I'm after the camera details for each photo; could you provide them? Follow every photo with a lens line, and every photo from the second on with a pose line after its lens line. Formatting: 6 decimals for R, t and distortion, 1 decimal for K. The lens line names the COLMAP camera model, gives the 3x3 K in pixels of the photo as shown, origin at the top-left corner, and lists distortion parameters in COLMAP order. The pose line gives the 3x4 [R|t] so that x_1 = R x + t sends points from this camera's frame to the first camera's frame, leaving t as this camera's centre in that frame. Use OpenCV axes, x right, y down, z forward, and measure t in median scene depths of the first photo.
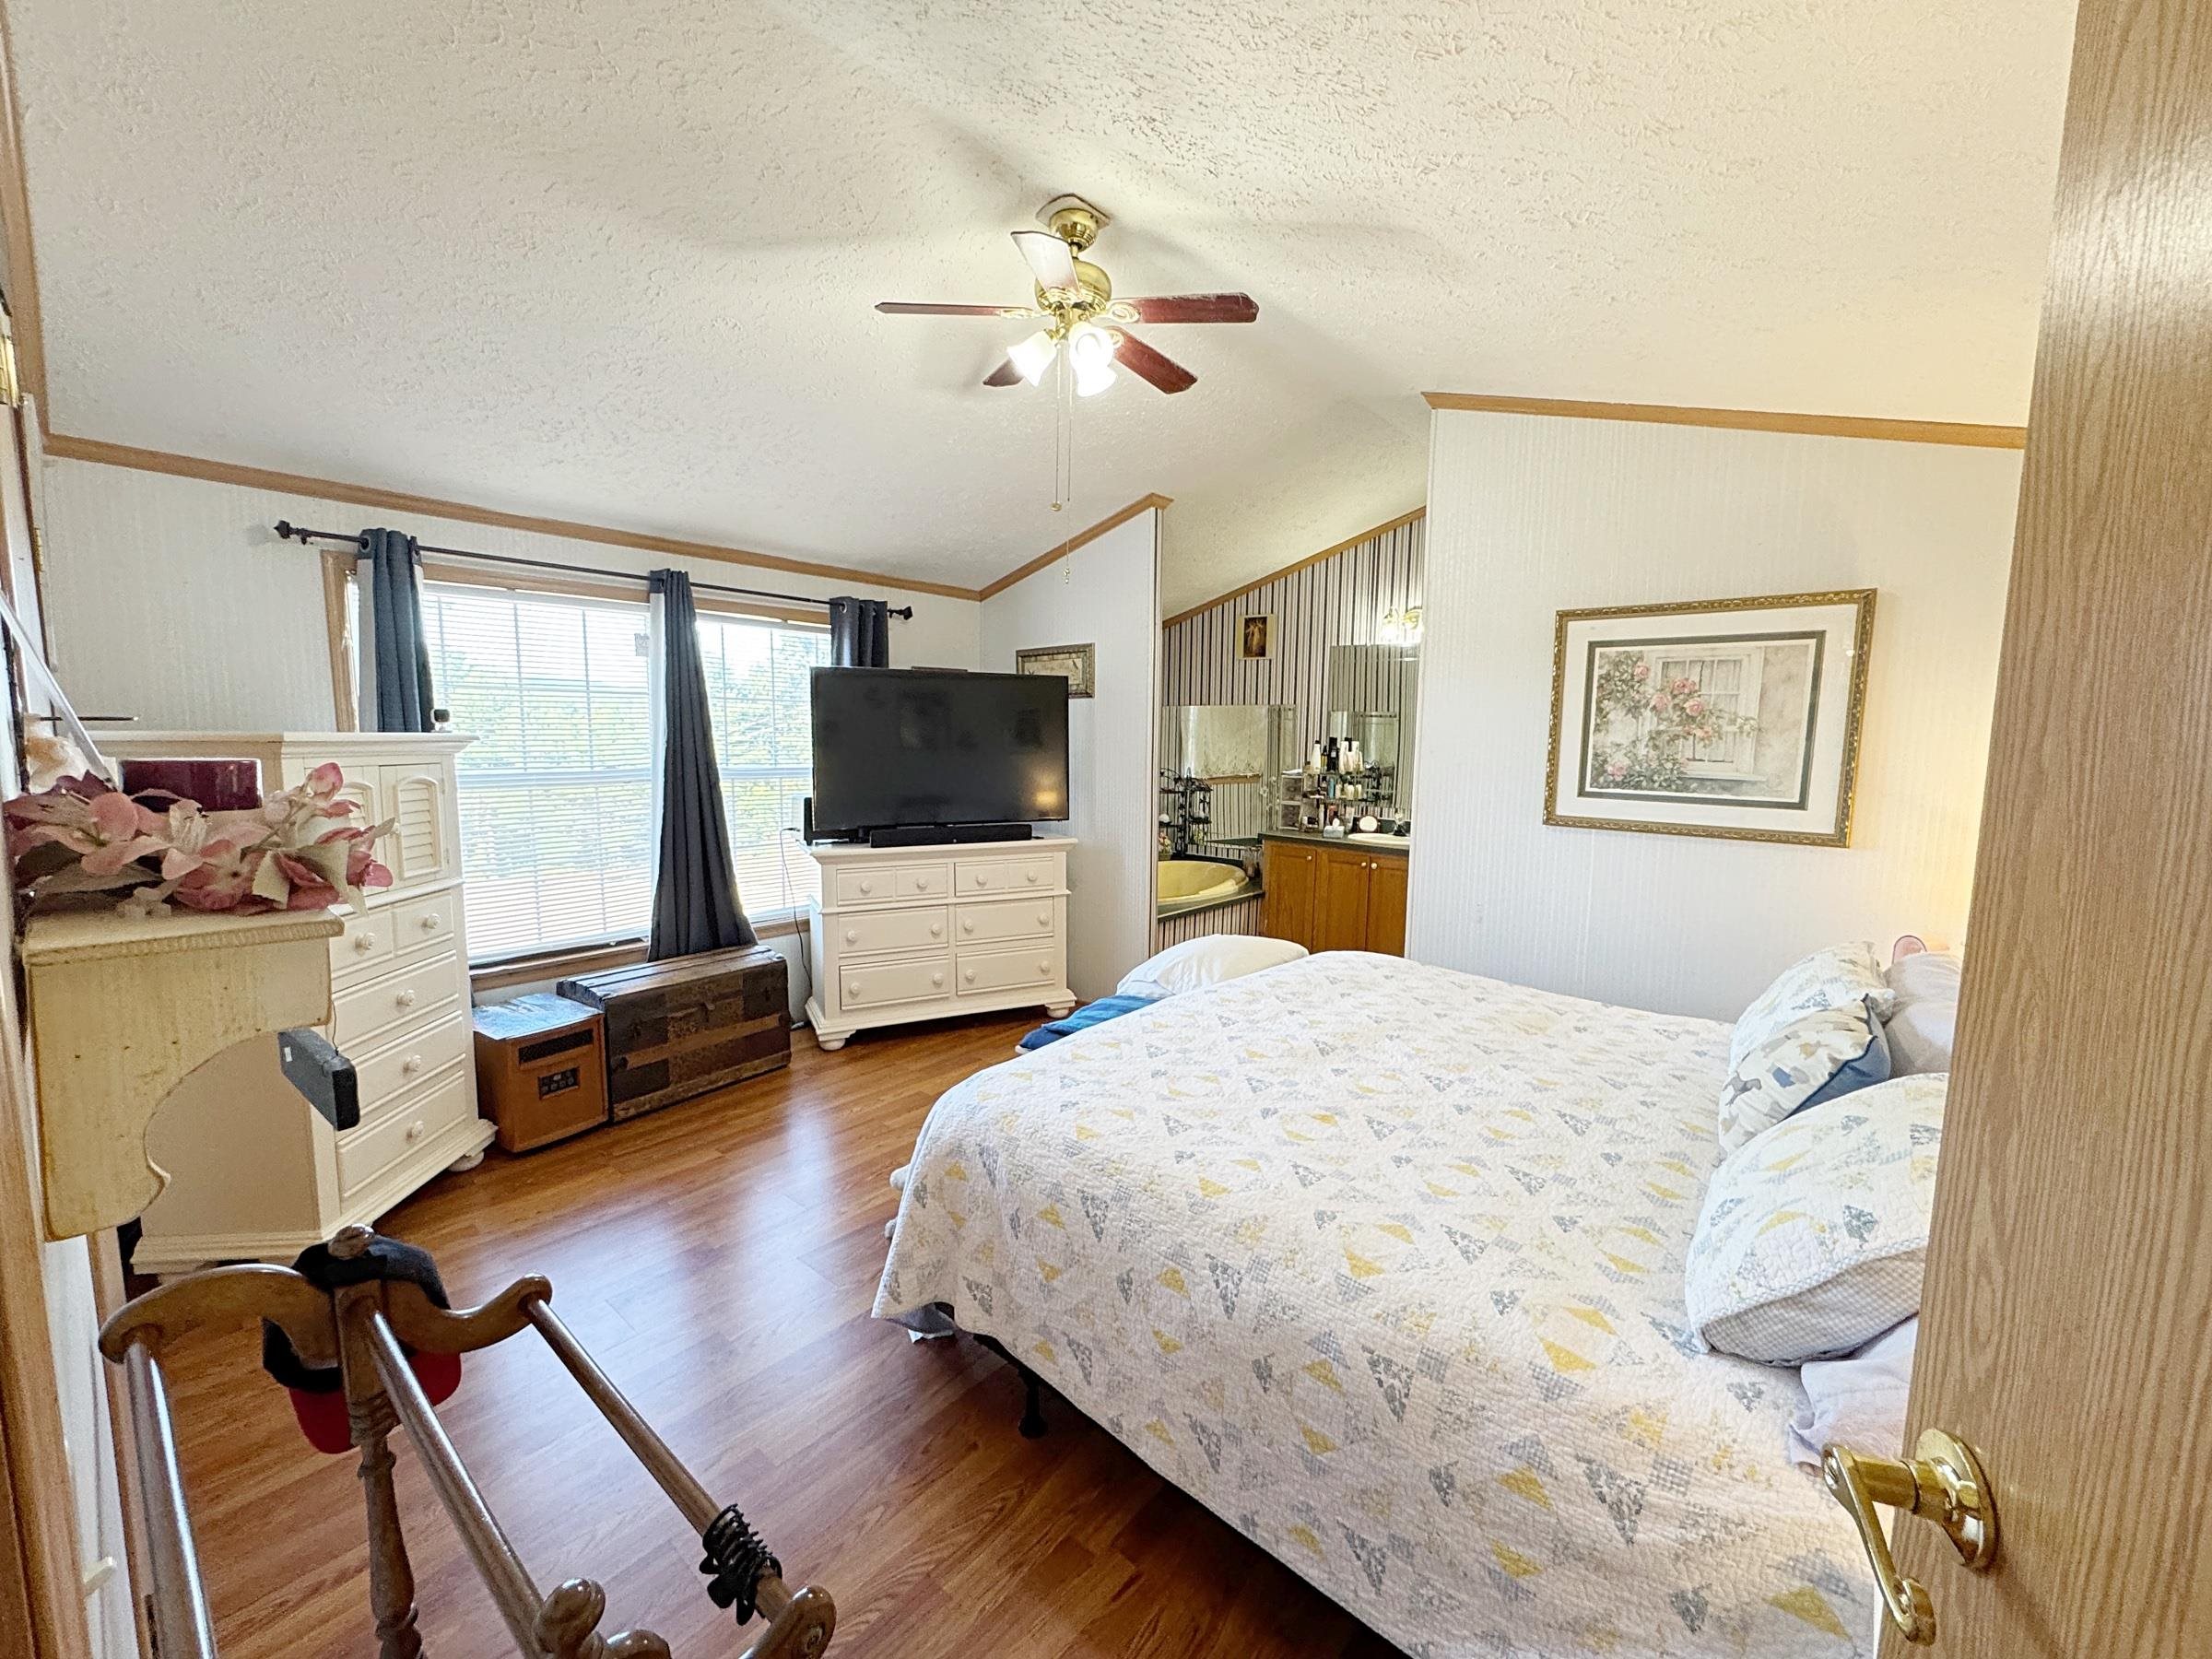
lens RADIAL K [[889.1, 0, 1098.6], [0, 889.1, 822.8], [0, 0, 1]] dist [-0.004387, 0.001999]
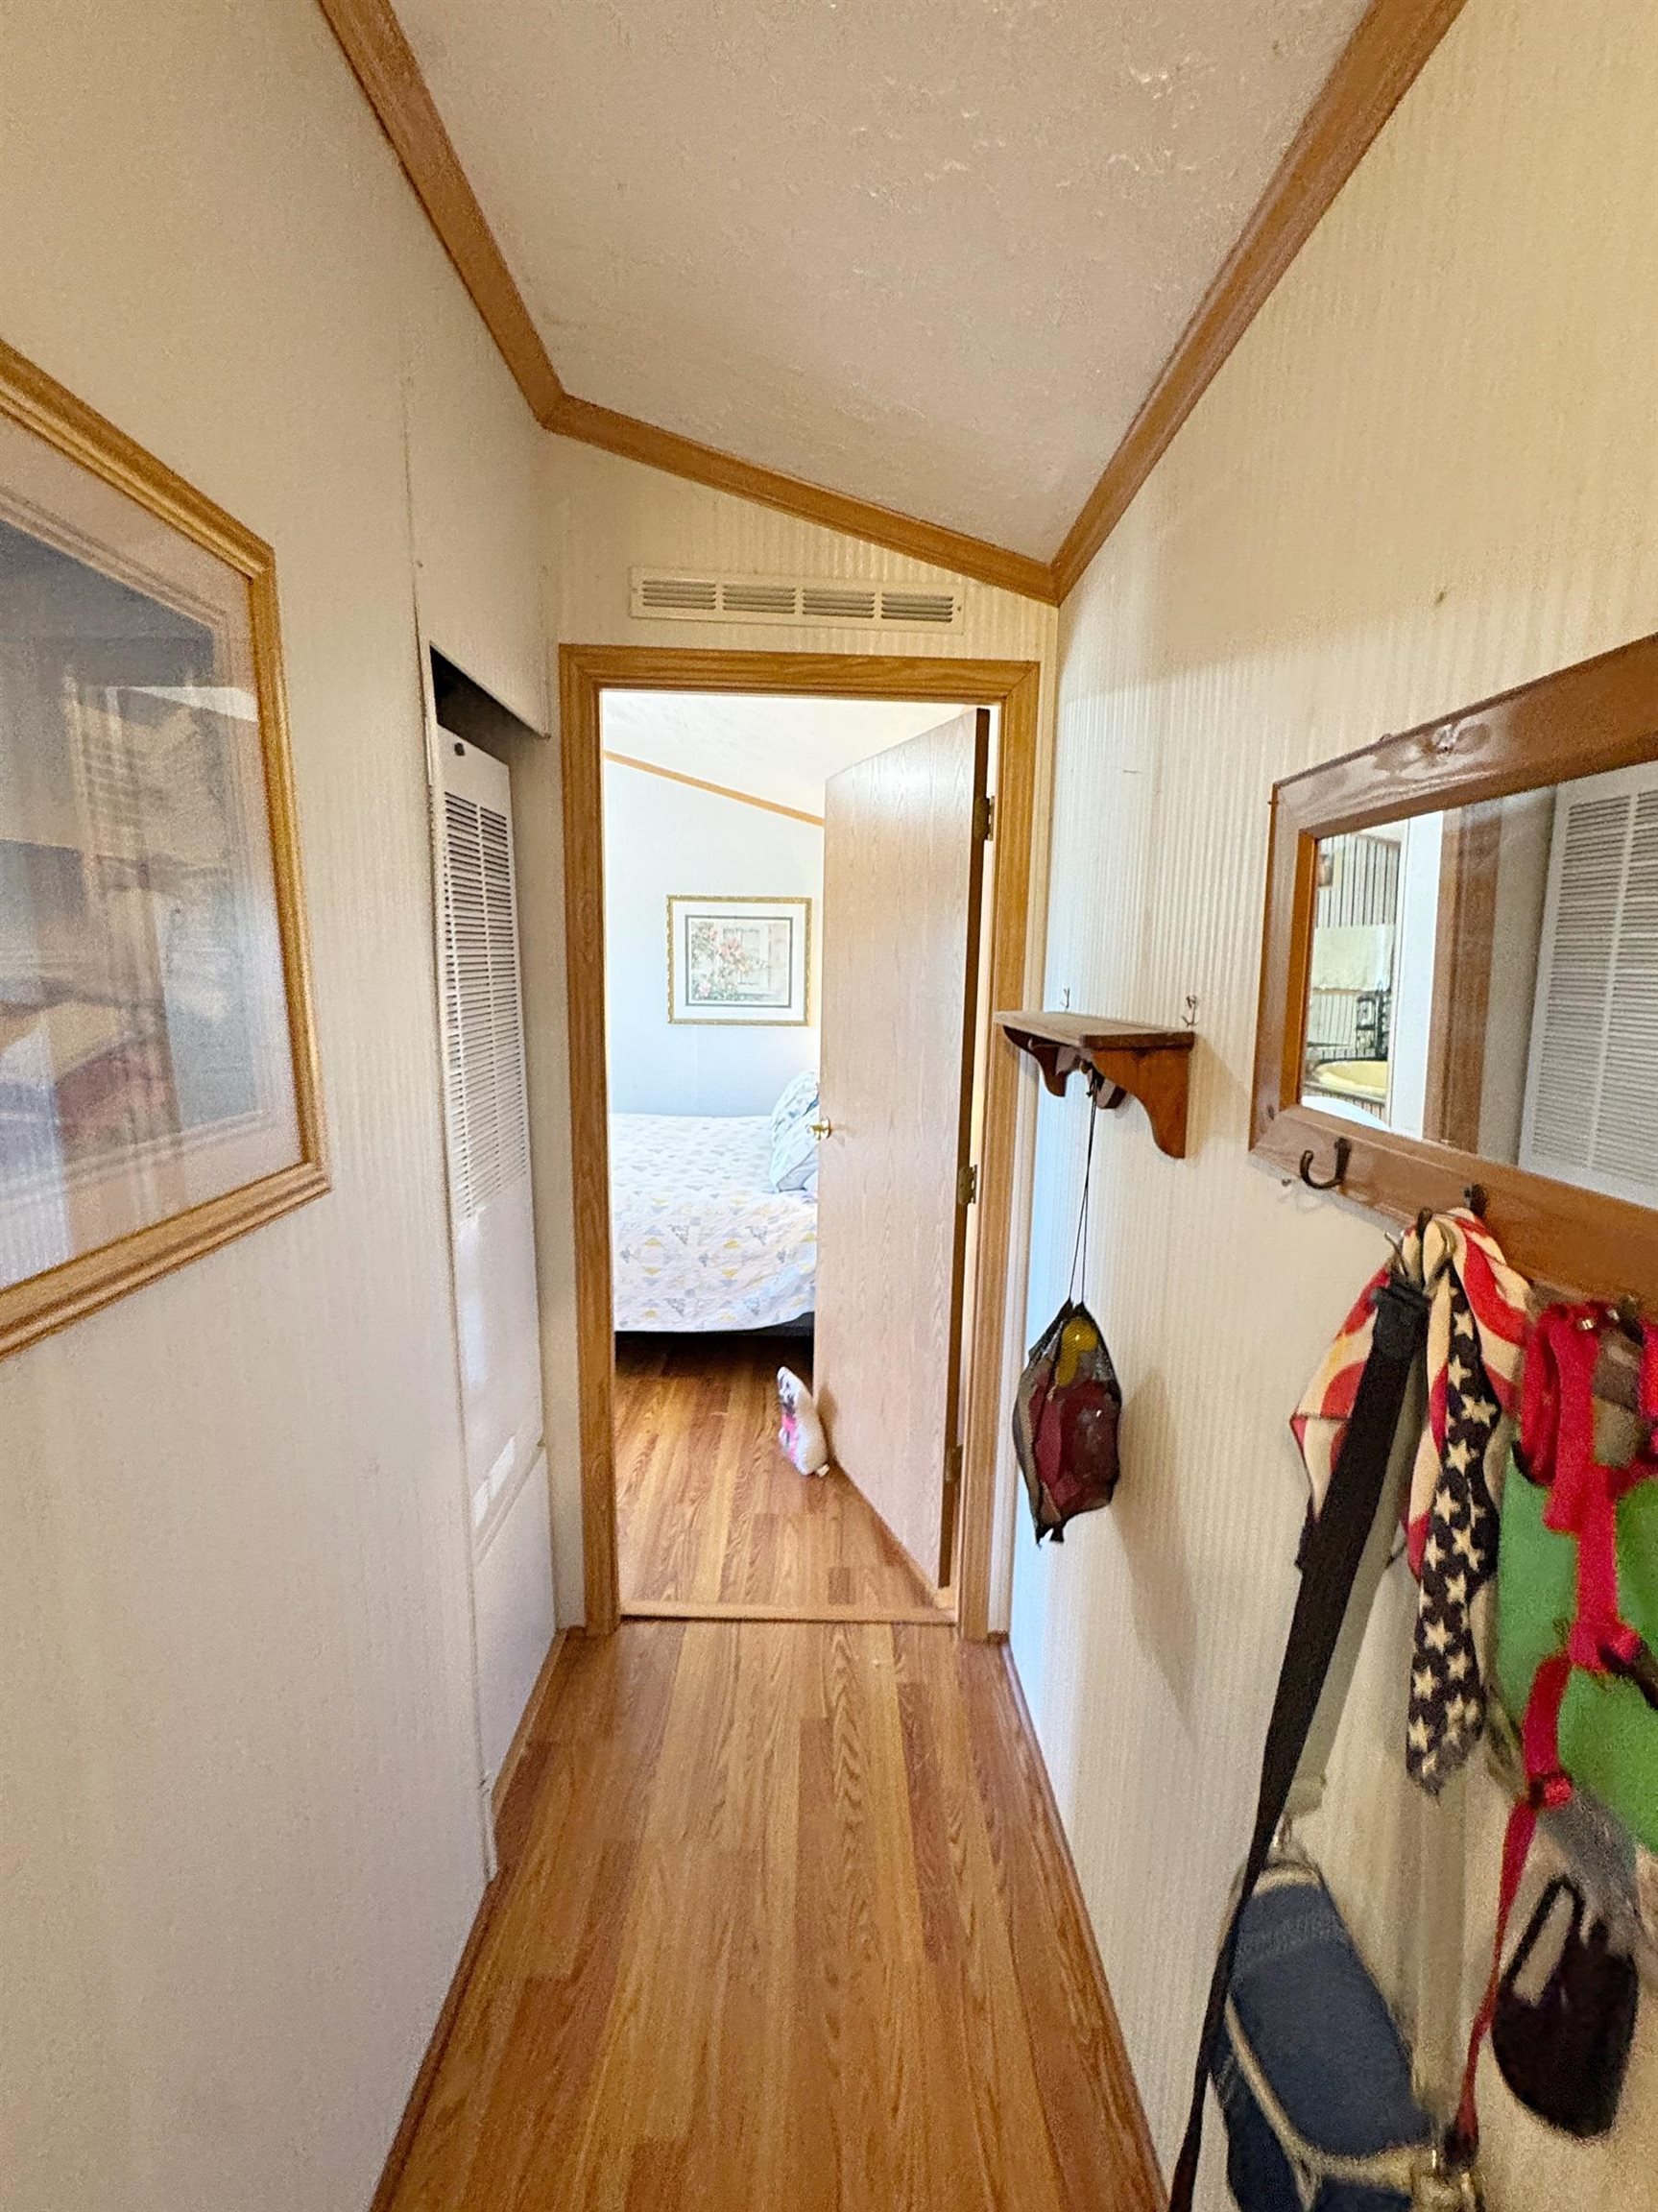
lens RADIAL K [[889.1, 0, 831.1], [0, 889.1, 1096.0], [0, 0, 1]] dist [-0.004387, 0.001999]
pose [[0.749857, -0.097169, 0.654426, -0.428409], [0.060522, 0.995083, 0.078402, 0.027927], [-0.658826, -0.019183, 0.752051, -0.523714]]
